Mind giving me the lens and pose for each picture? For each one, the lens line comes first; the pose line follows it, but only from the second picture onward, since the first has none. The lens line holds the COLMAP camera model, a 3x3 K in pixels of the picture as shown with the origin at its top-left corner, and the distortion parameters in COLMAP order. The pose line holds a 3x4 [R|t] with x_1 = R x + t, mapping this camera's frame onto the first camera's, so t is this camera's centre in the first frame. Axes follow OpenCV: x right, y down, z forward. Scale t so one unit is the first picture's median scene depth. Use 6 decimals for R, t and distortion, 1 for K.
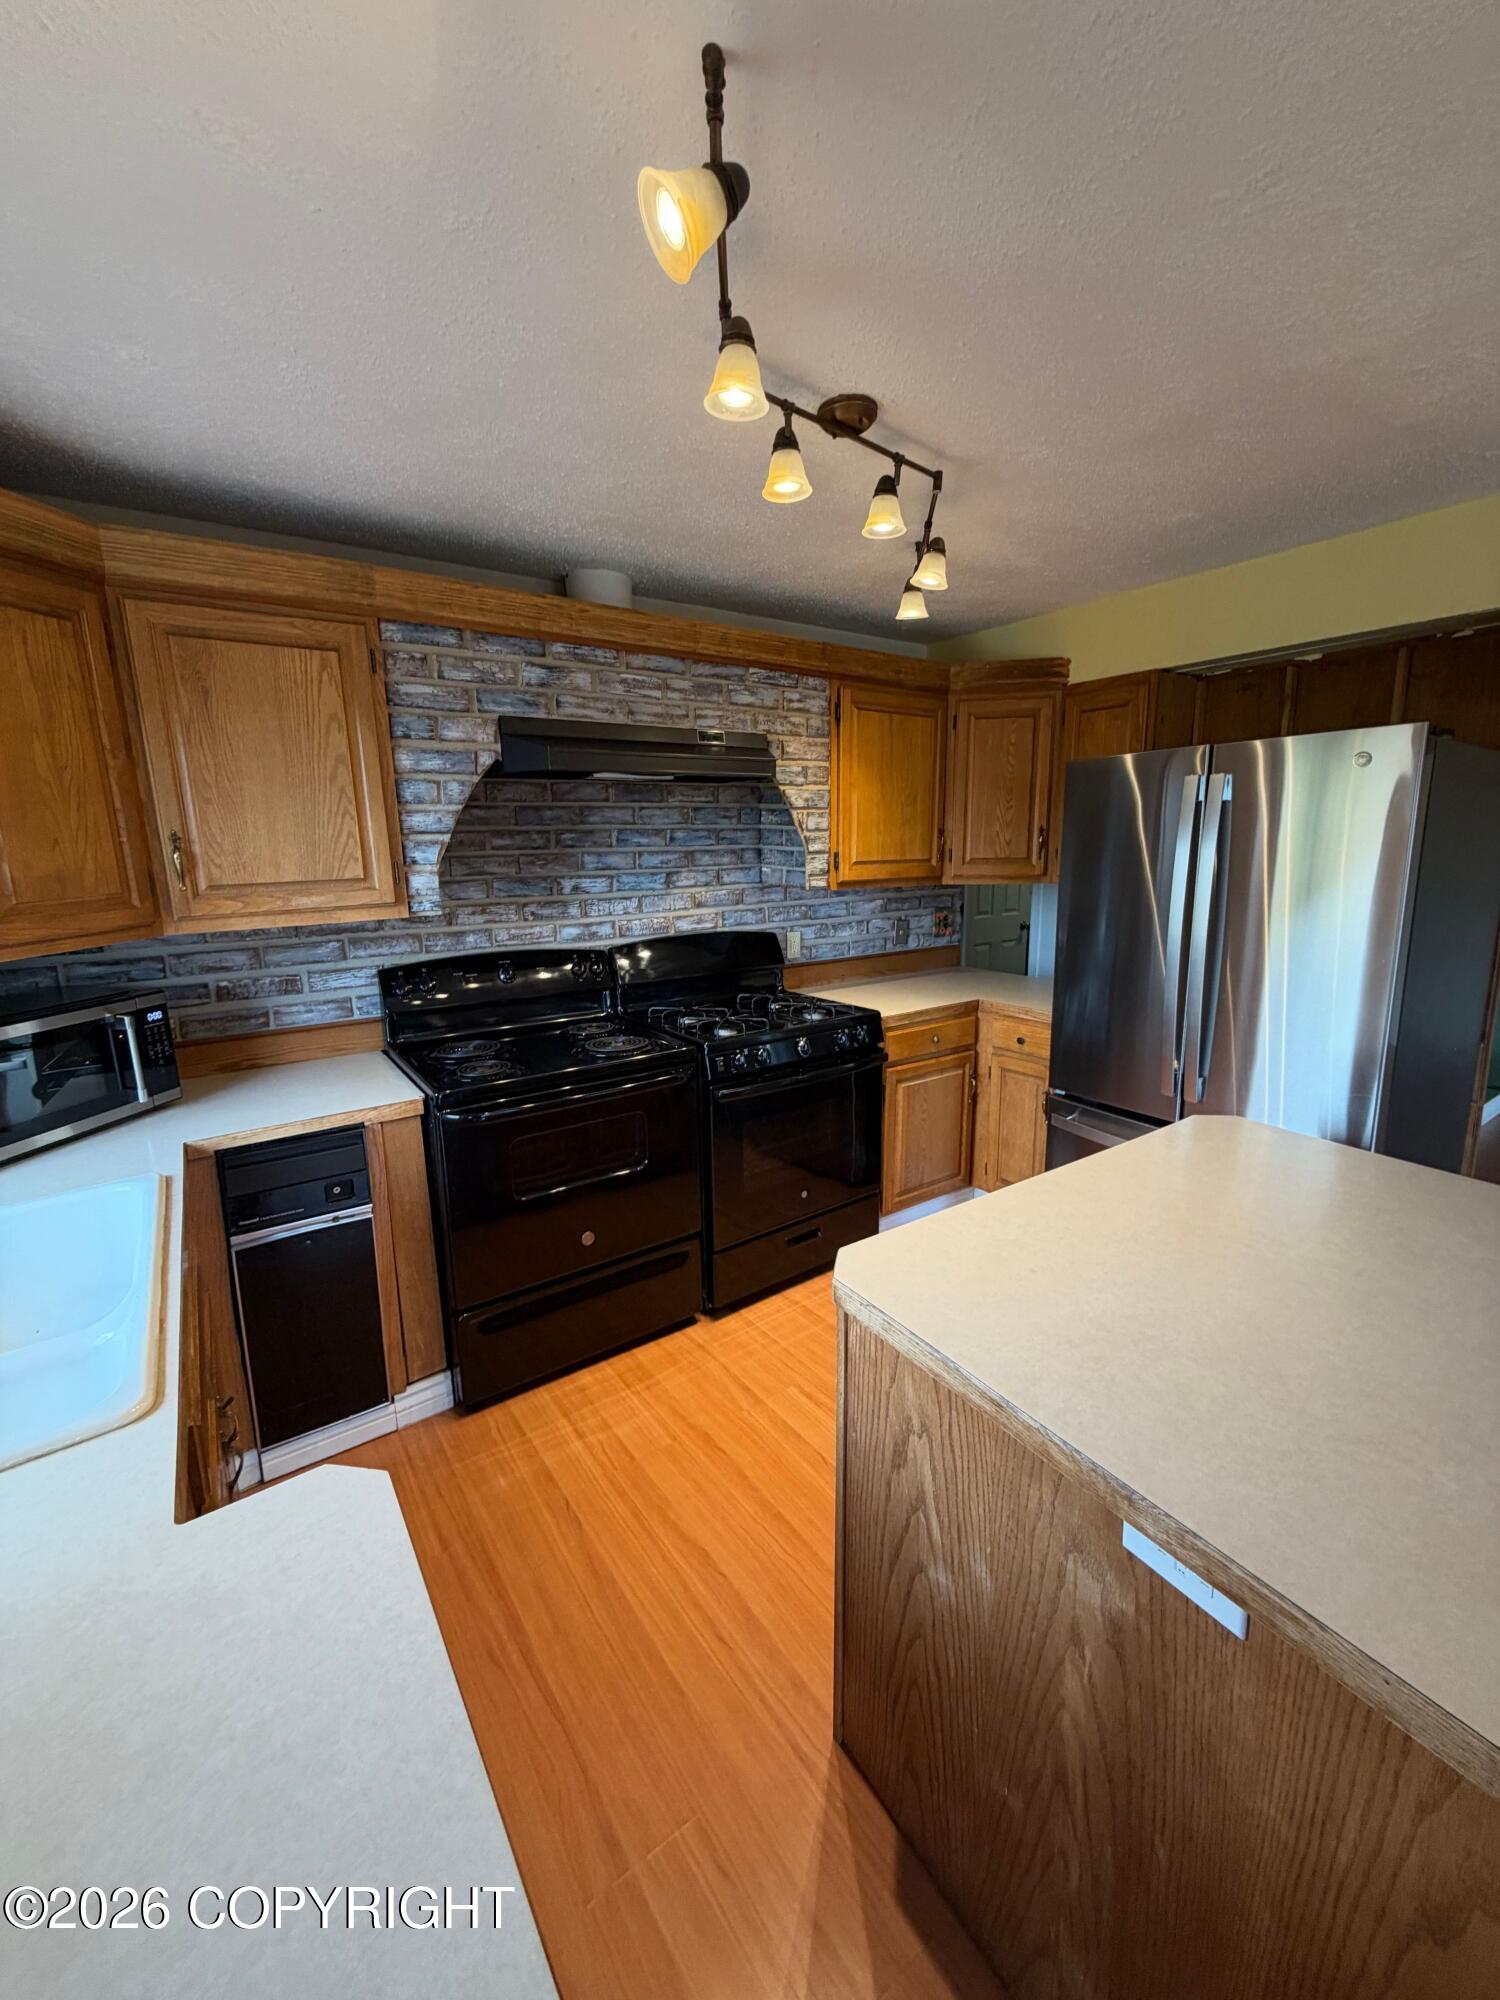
lens RADIAL K [[793.2, 0, 751.2], [0, 793.2, 997.5], [0, 0, 1]] dist [-0.001773, 0.000505]
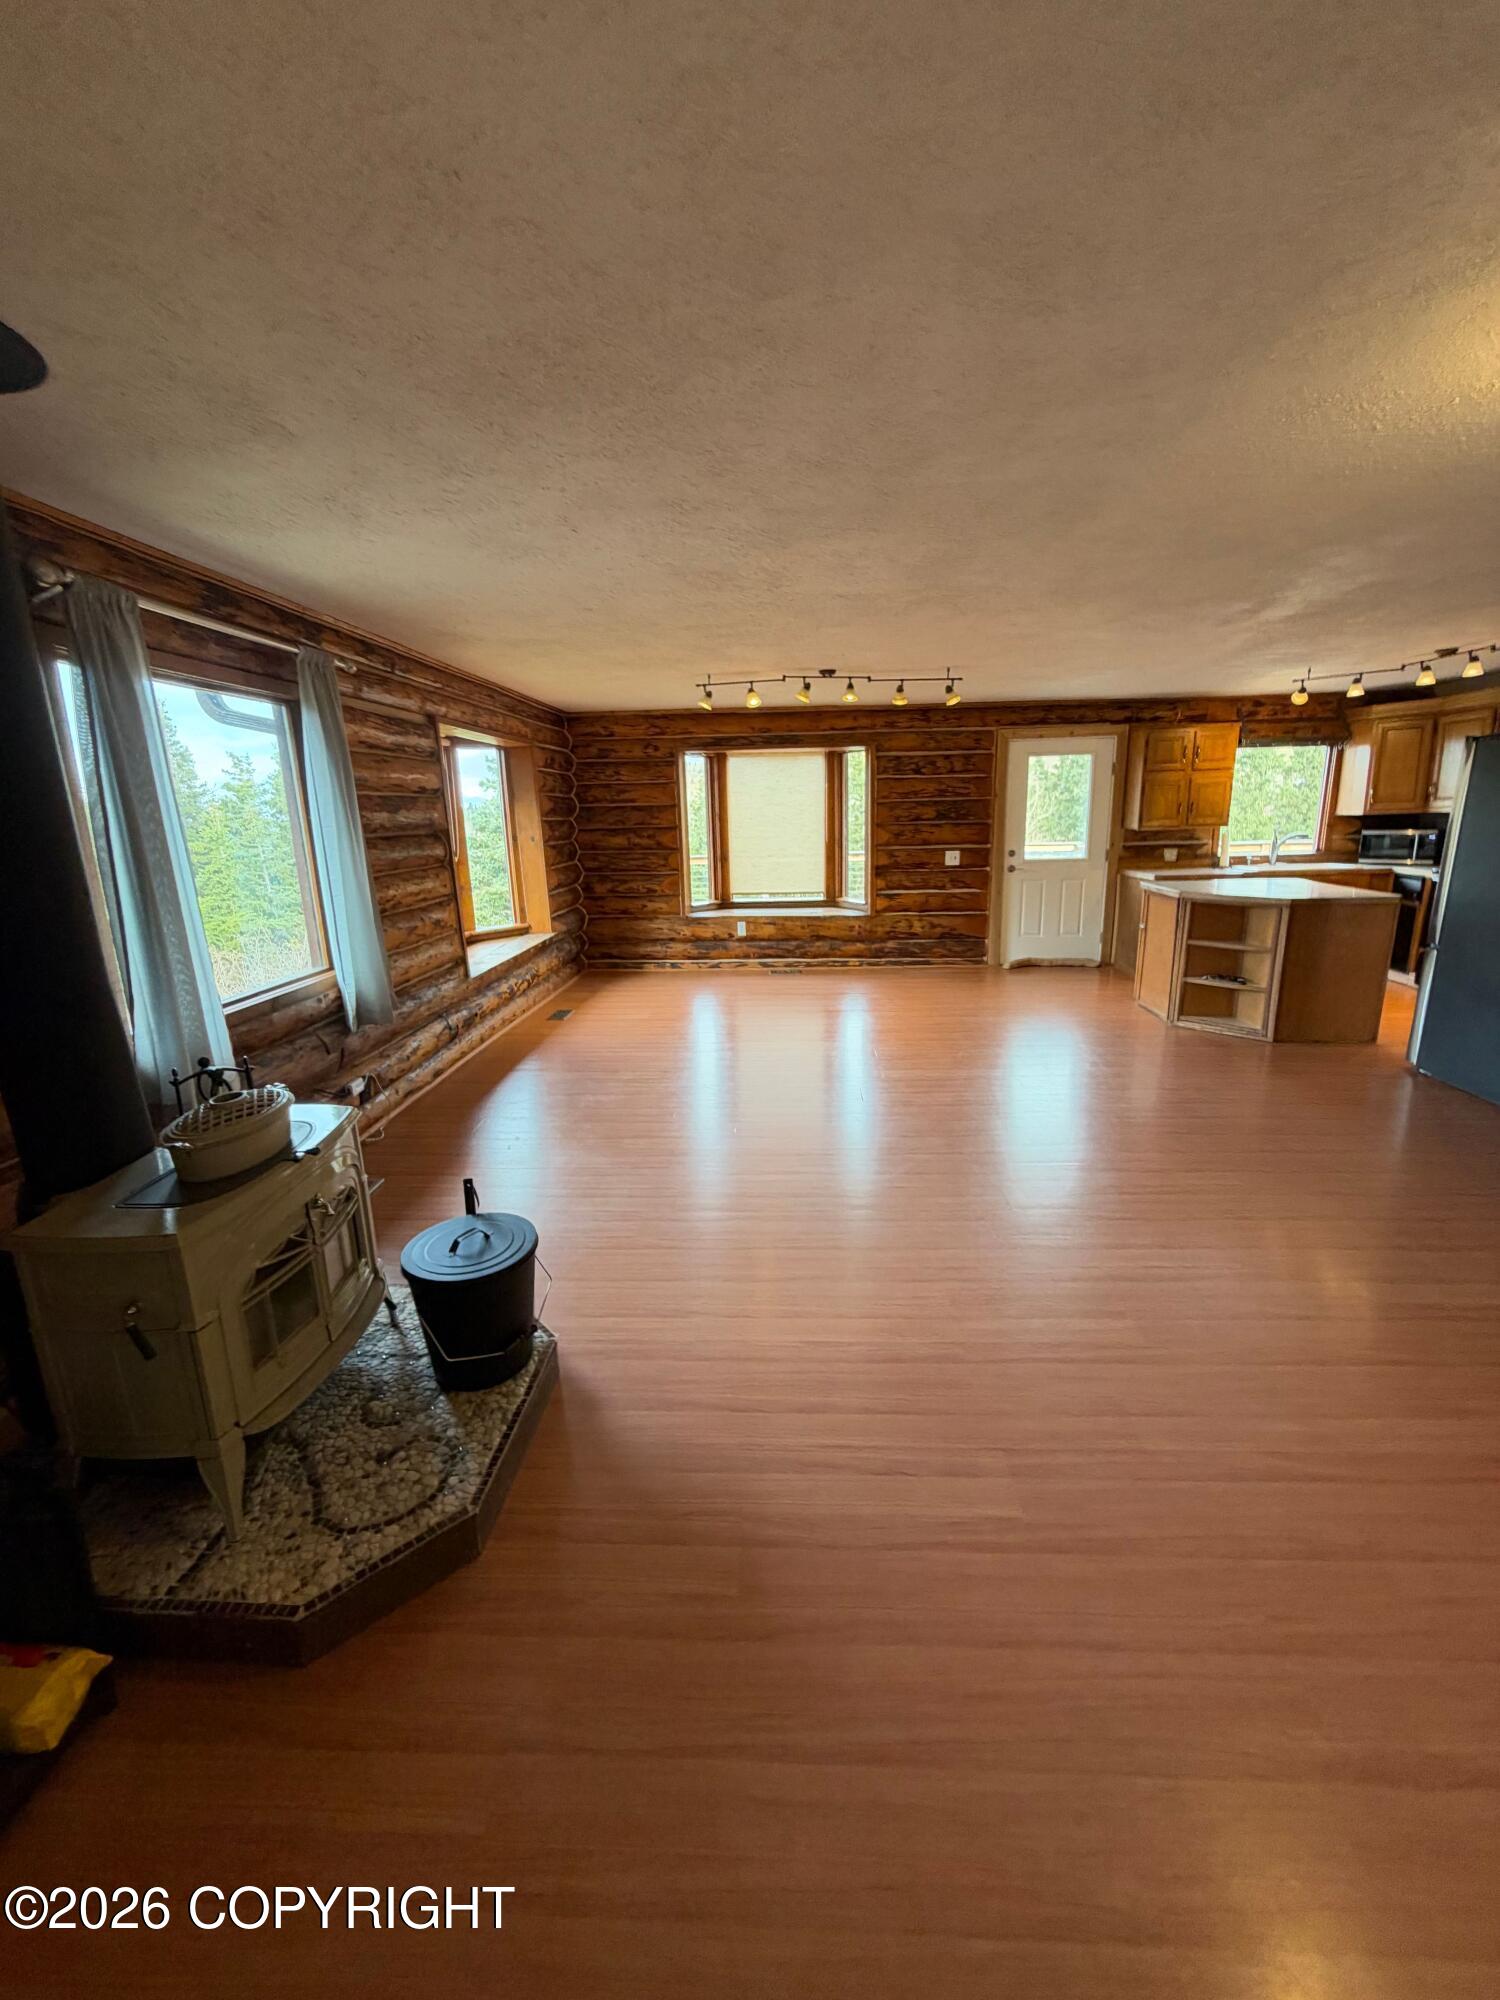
lens RADIAL K [[793.2, 0, 754.0], [0, 793.2, 996.3], [0, 0, 1]] dist [-0.001773, 0.000505]
pose [[-0.616586, 0.210615, -0.758593, 2.839425], [-0.116968, 0.928352, 0.352819, -0.151969], [0.778550, 0.306274, -0.547774, 0.623644]]
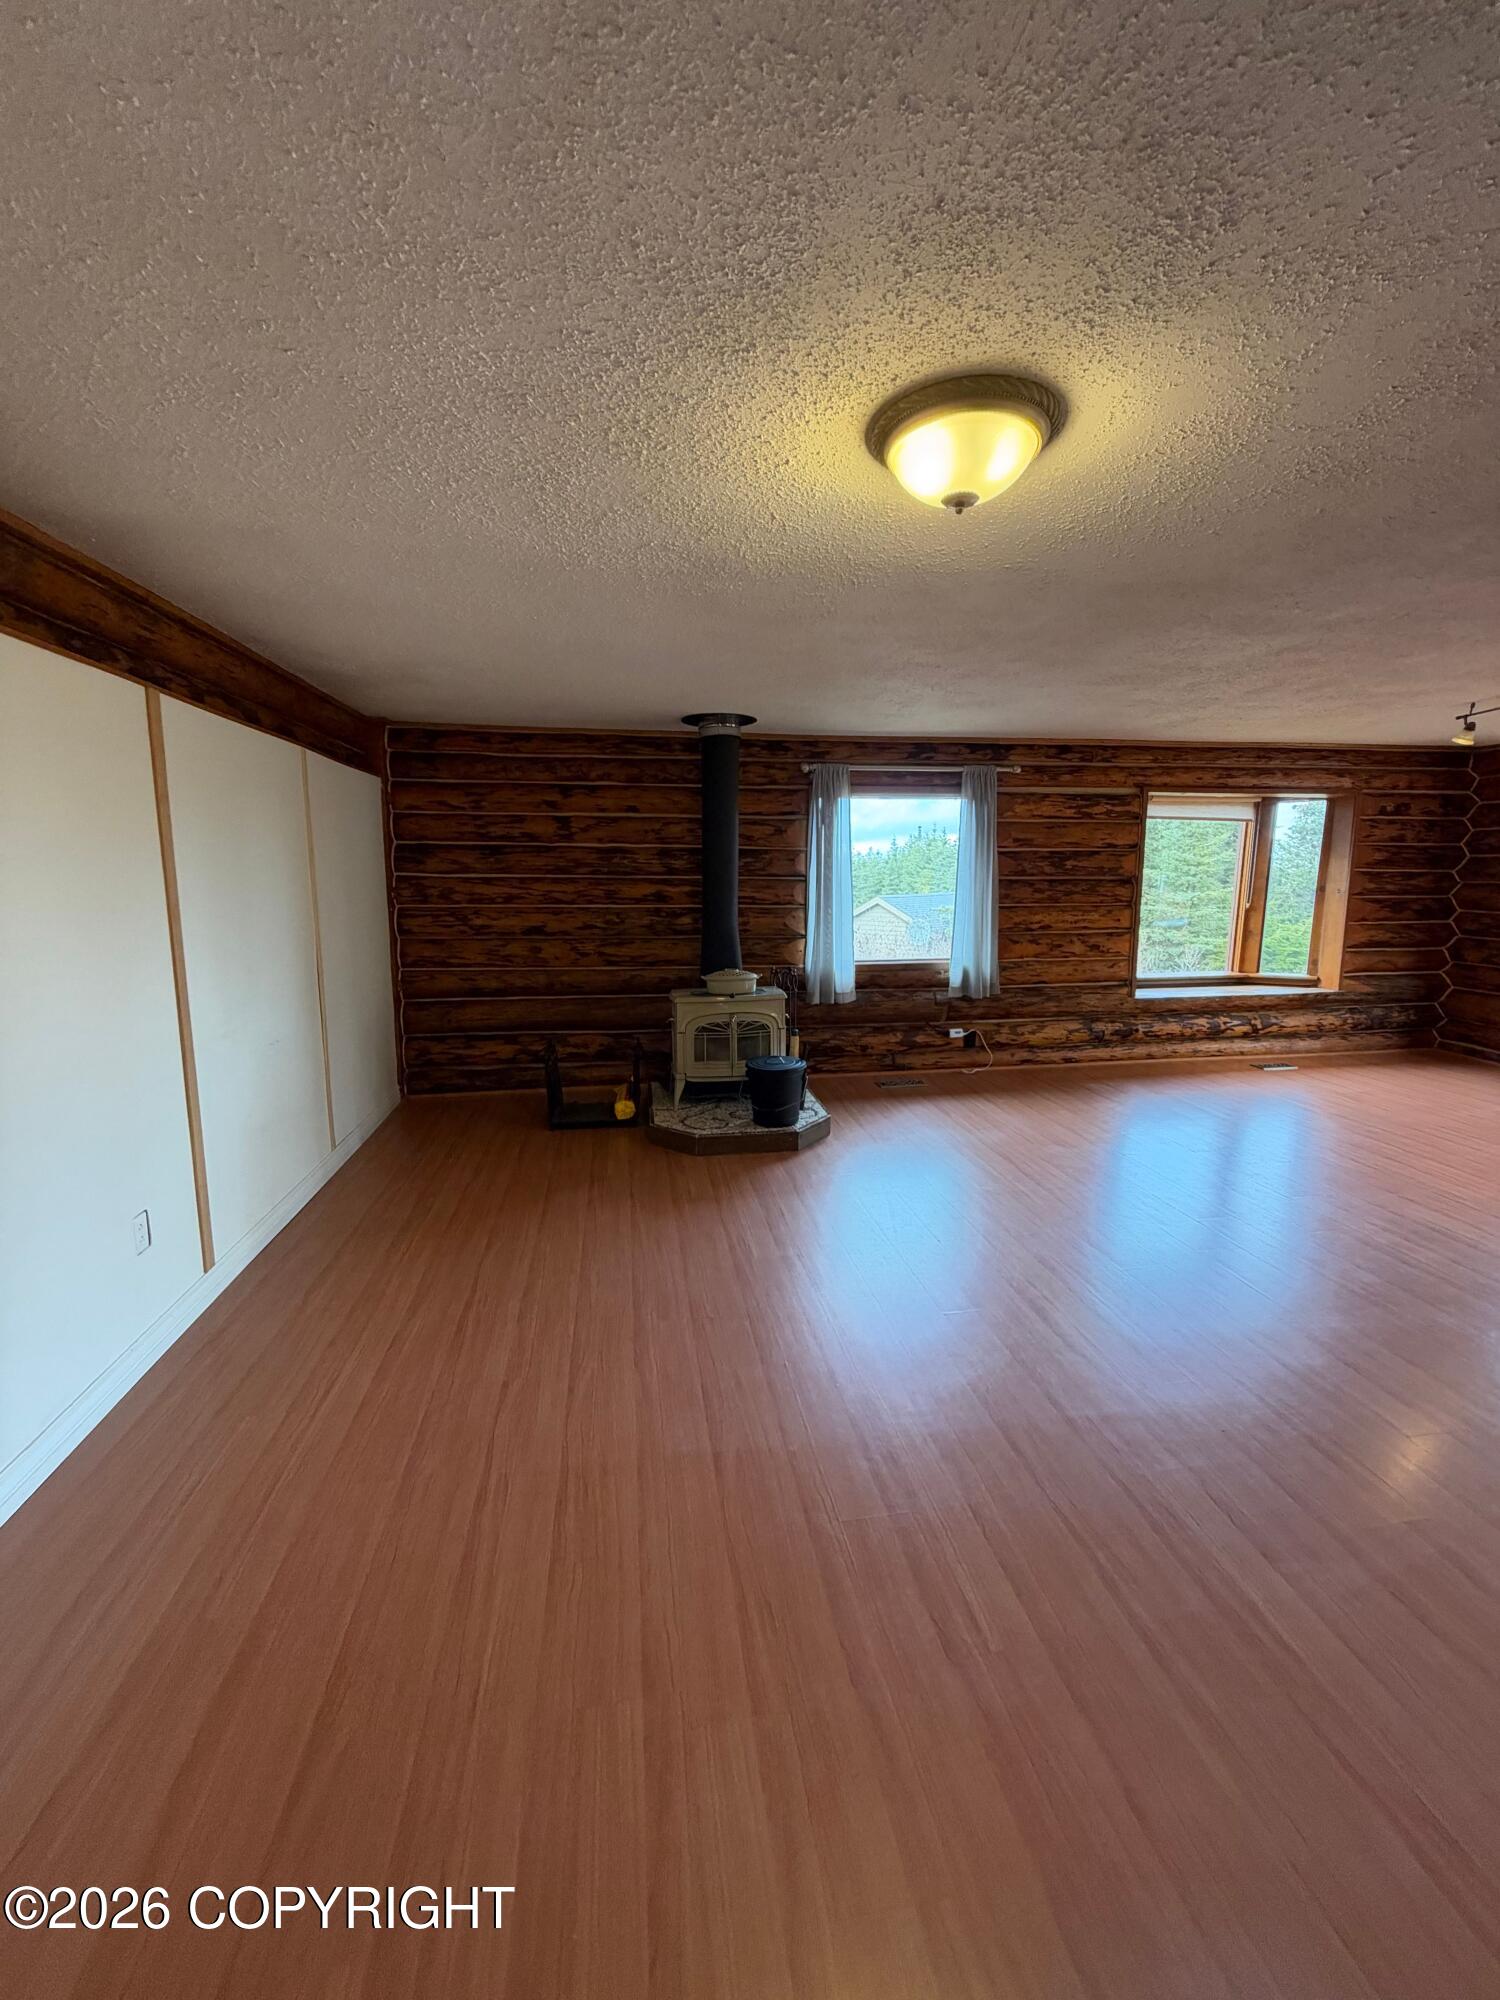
lens RADIAL K [[793.2, 0, 747.4], [0, 793.2, 990.1], [0, 0, 1]] dist [-0.001773, 0.000505]
pose [[-0.896659, -0.047078, 0.440212, 1.758834], [0.103122, 0.944771, 0.311086, -0.299029], [-0.430545, 0.324334, -0.842282, 1.475450]]
